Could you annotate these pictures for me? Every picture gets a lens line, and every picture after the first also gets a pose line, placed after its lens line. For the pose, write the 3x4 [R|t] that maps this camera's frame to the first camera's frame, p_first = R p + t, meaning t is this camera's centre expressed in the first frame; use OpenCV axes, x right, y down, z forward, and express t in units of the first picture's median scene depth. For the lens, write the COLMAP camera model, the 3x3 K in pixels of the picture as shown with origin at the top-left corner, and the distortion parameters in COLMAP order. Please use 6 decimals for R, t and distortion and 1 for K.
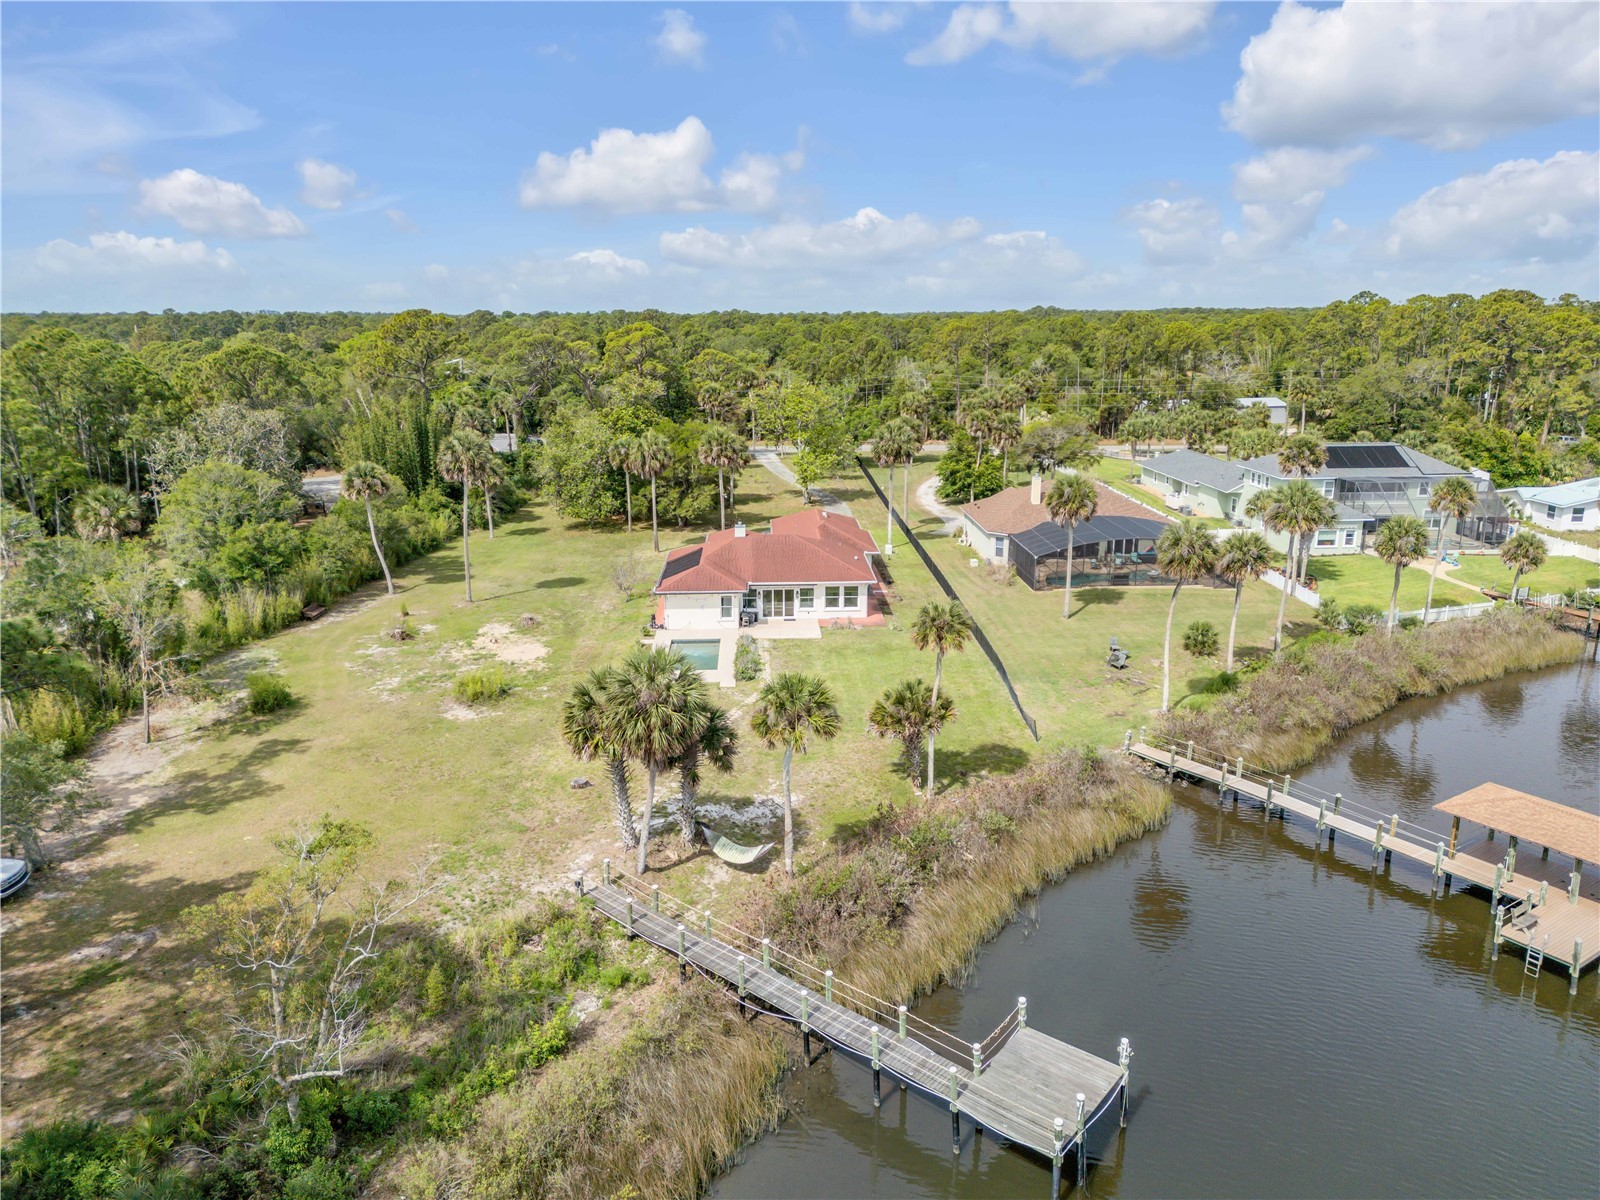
lens RADIAL K [[1121.4, 0, 799.2], [0, 1121.4, 601.0], [0, 0, 1]] dist [0.082219, -0.084938]
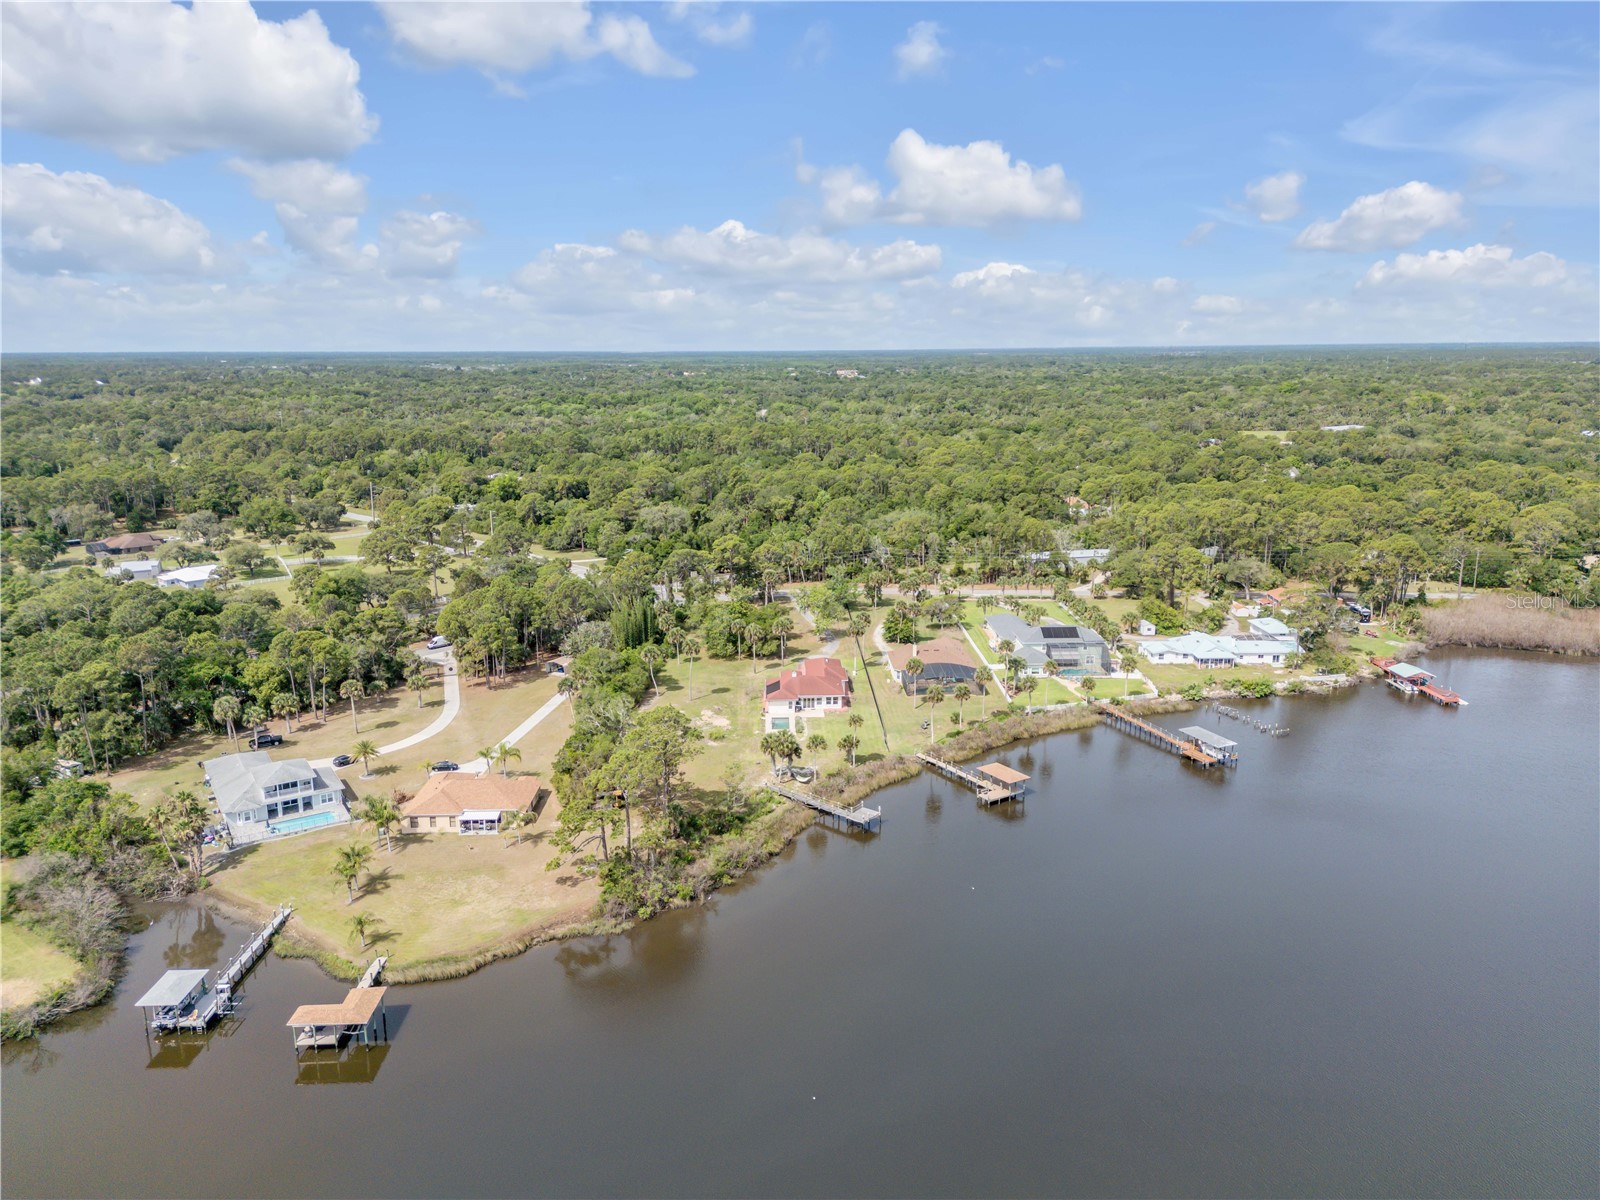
lens RADIAL K [[1121.4, 0, 799.2], [0, 1121.4, 601.0], [0, 0, 1]] dist [0.082219, -0.084938]
pose [[0.999948, 0.002213, -0.009953, -0.019552], [-0.002453, 0.999706, -0.024133, -0.221999], [0.009897, 0.024156, 0.999659, -2.137033]]
